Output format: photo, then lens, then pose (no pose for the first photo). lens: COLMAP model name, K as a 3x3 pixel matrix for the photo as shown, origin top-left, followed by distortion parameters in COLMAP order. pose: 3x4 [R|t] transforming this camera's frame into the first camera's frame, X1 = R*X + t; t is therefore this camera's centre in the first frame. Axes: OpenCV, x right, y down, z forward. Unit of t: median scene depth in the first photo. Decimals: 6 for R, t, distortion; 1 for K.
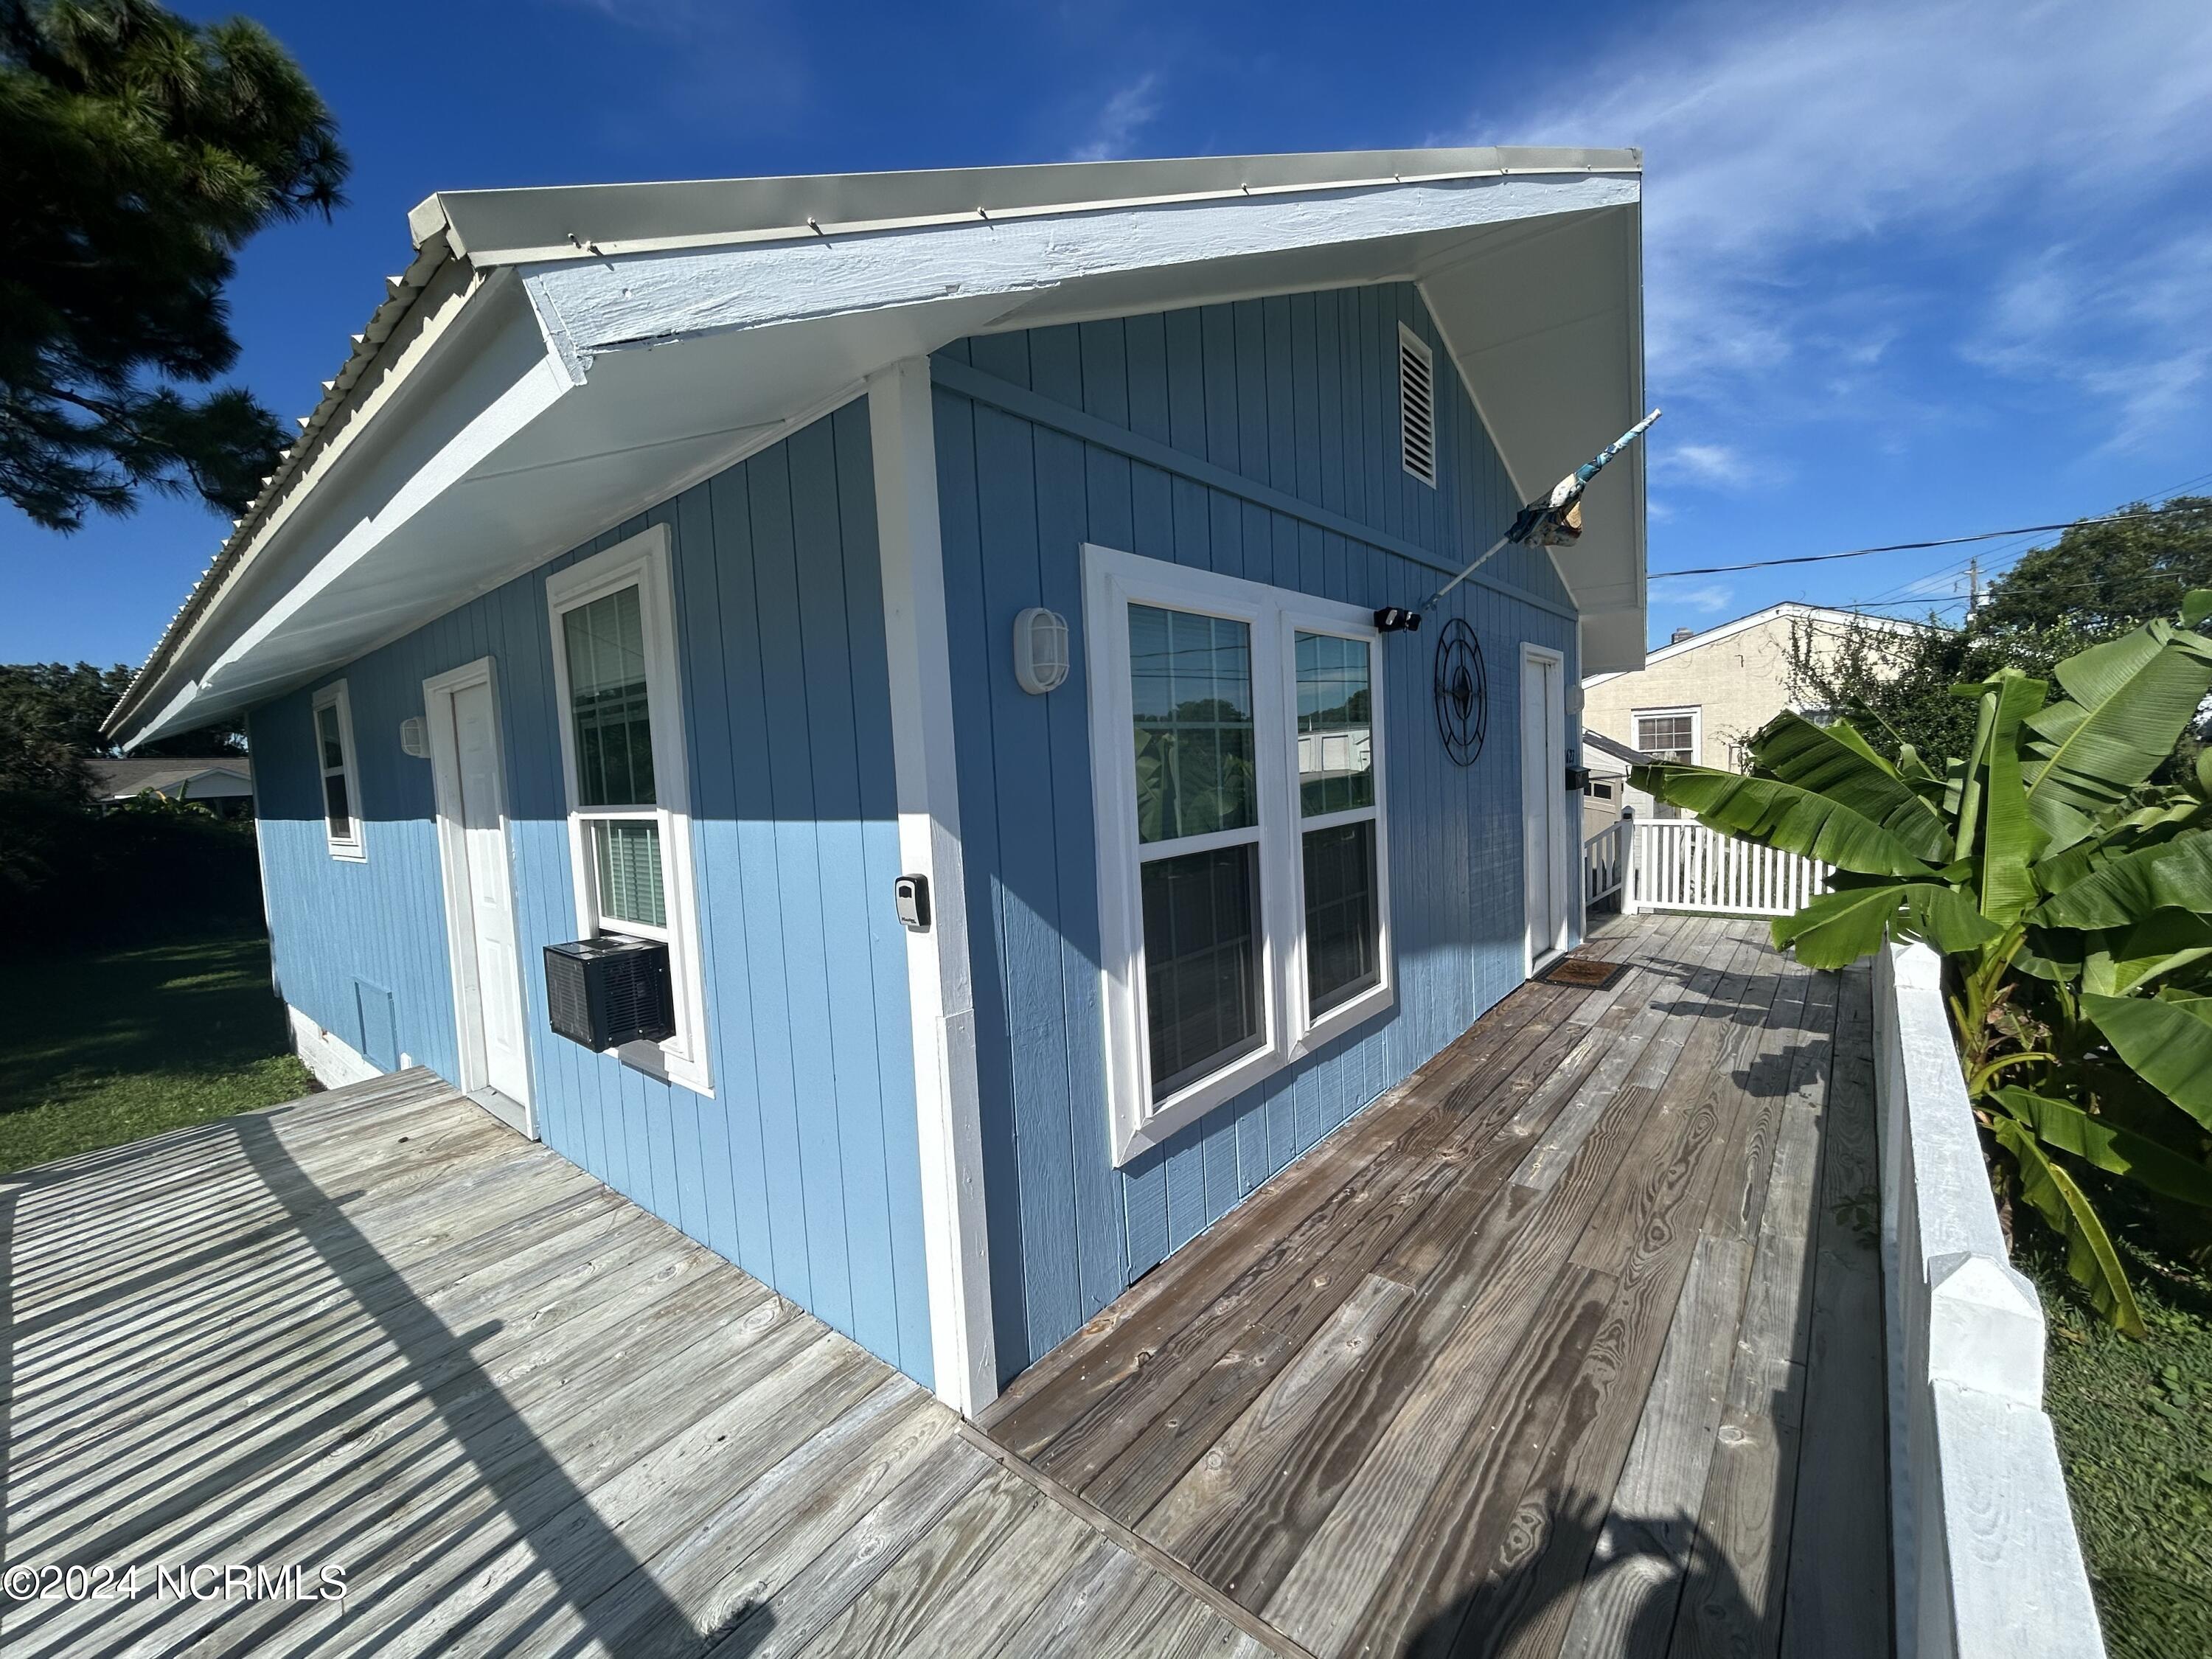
lens RADIAL K [[905.3, 0, 1103.0], [0, 905.3, 830.1], [0, 0, 1]] dist [-0.003341, 0.002392]
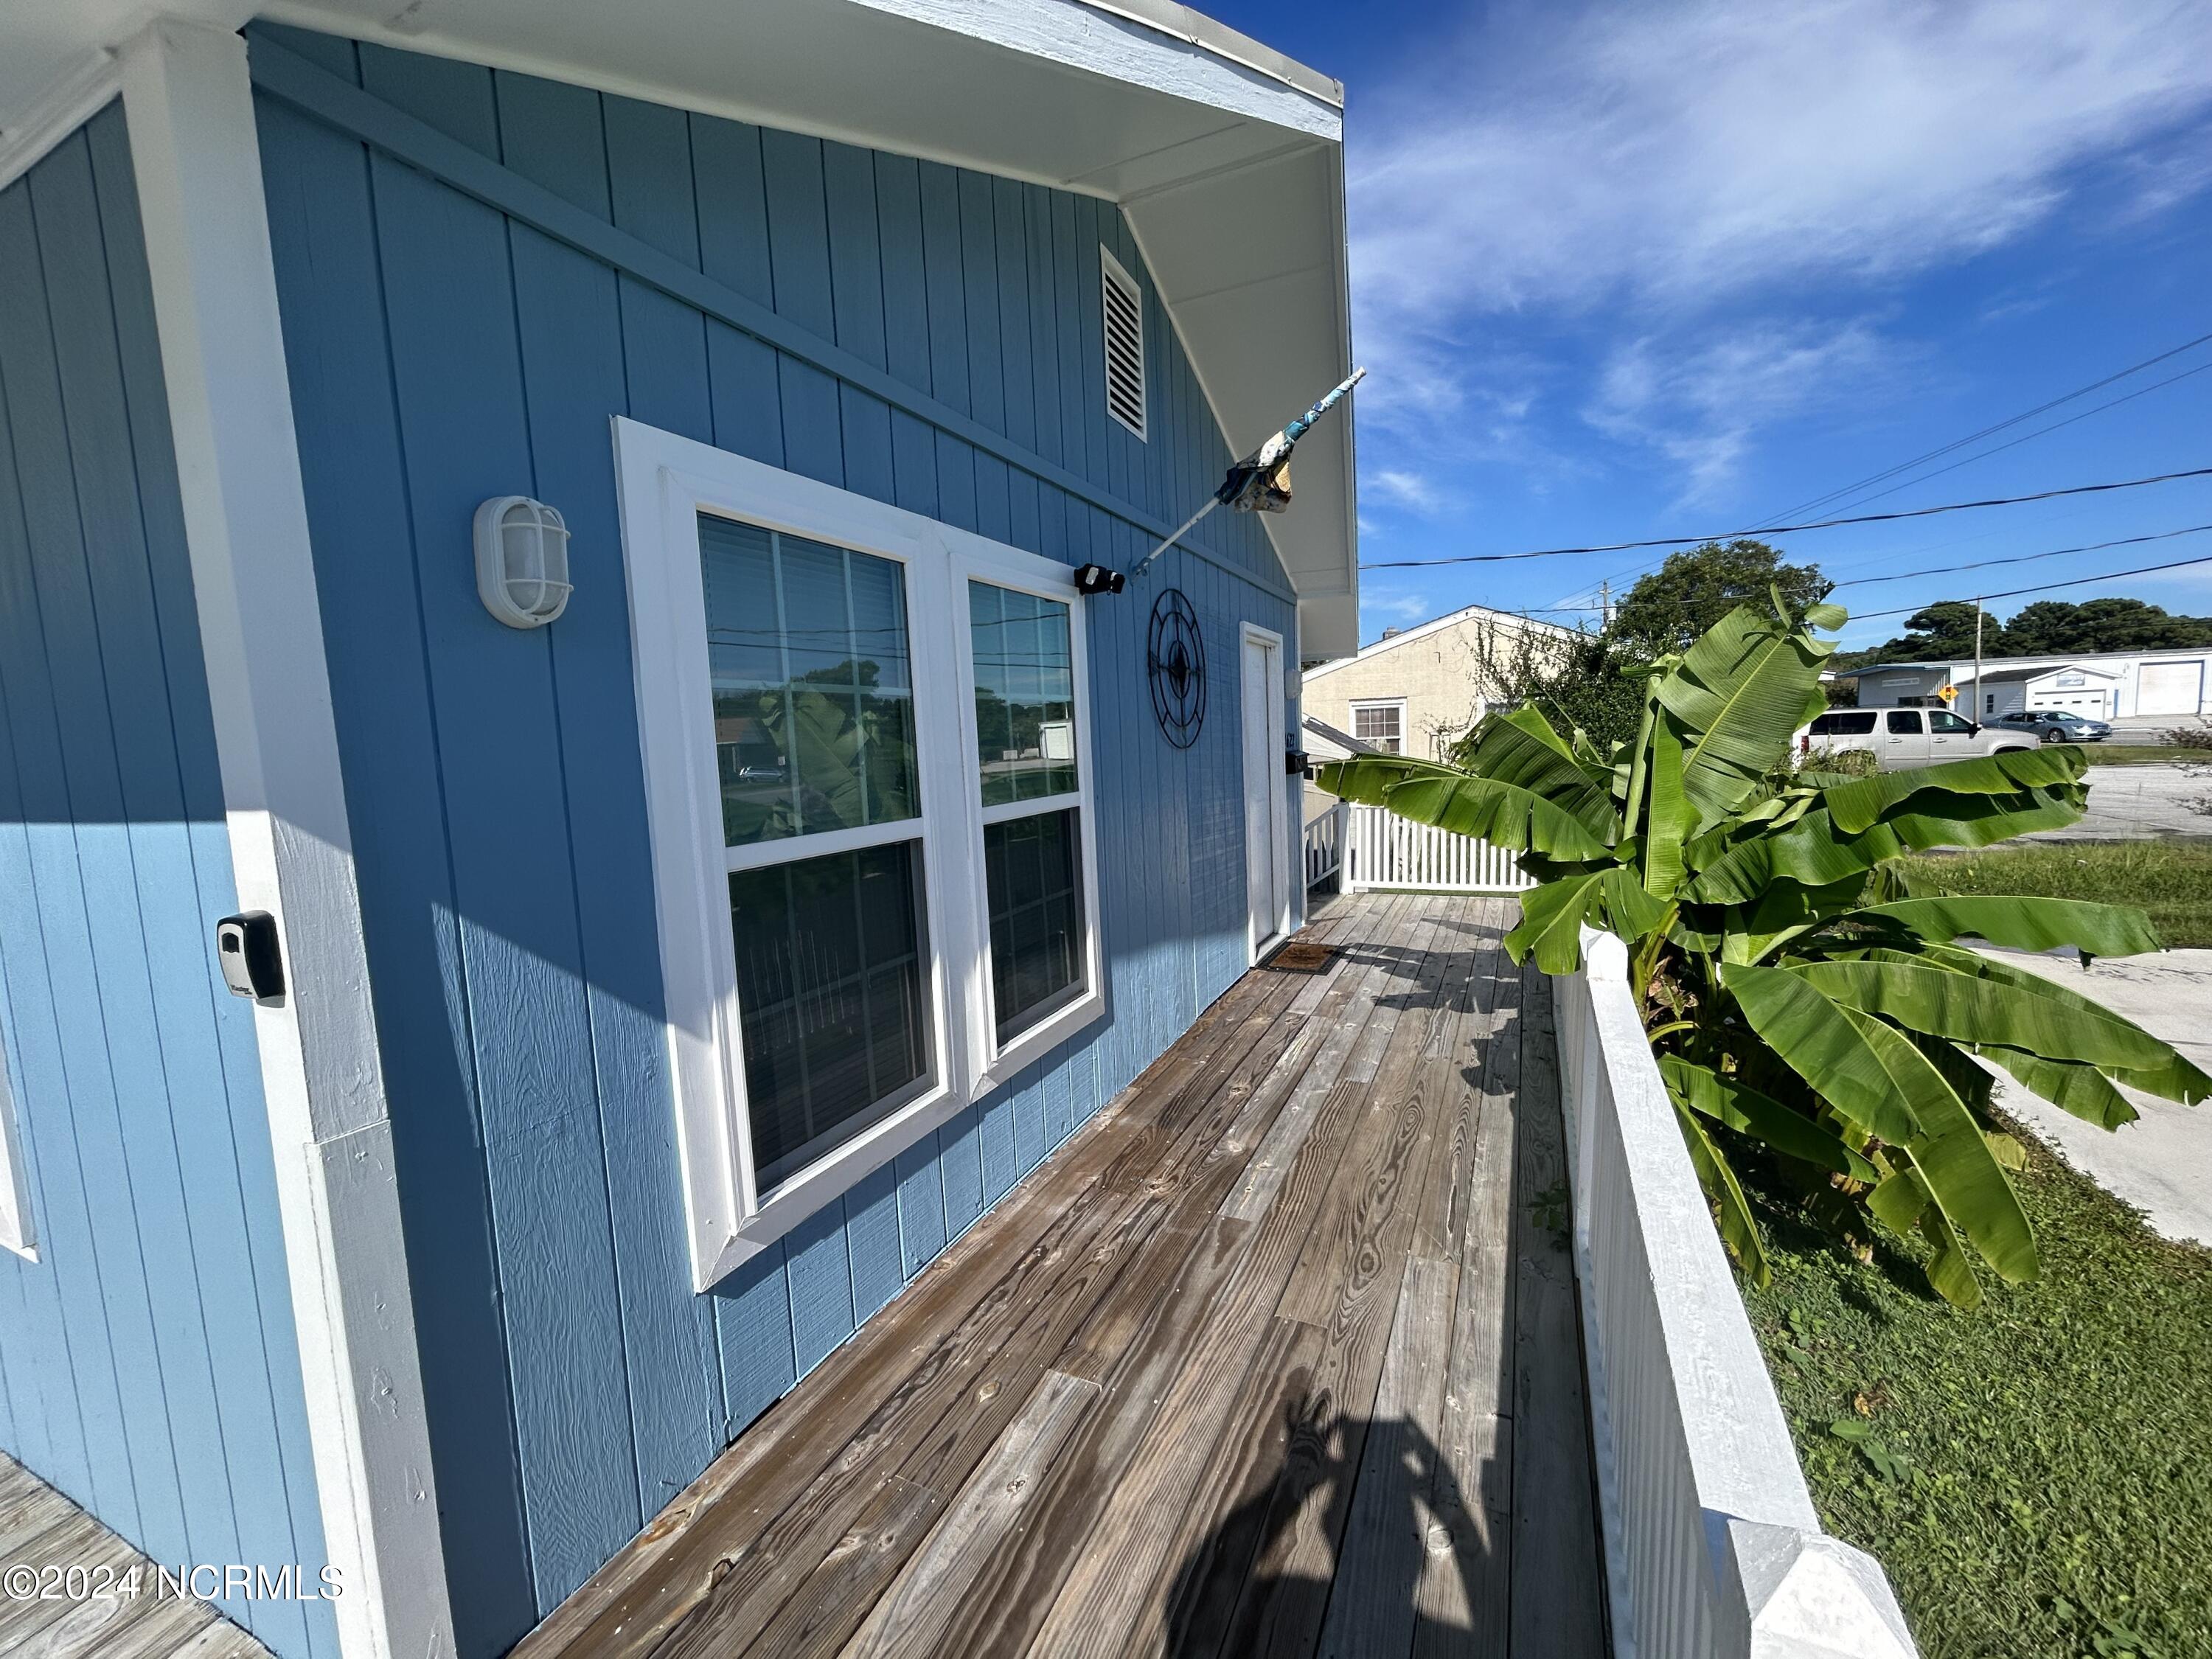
lens RADIAL K [[900.0, 0, 1104.0], [0, 900.0, 827.6], [0, 0, 1]] dist [-0.000903, 0.001247]
pose [[0.966698, -0.017208, 0.255340, 0.113902], [0.013787, 0.999790, 0.015179, -0.005328], [-0.255547, -0.011153, 0.966732, 0.168547]]
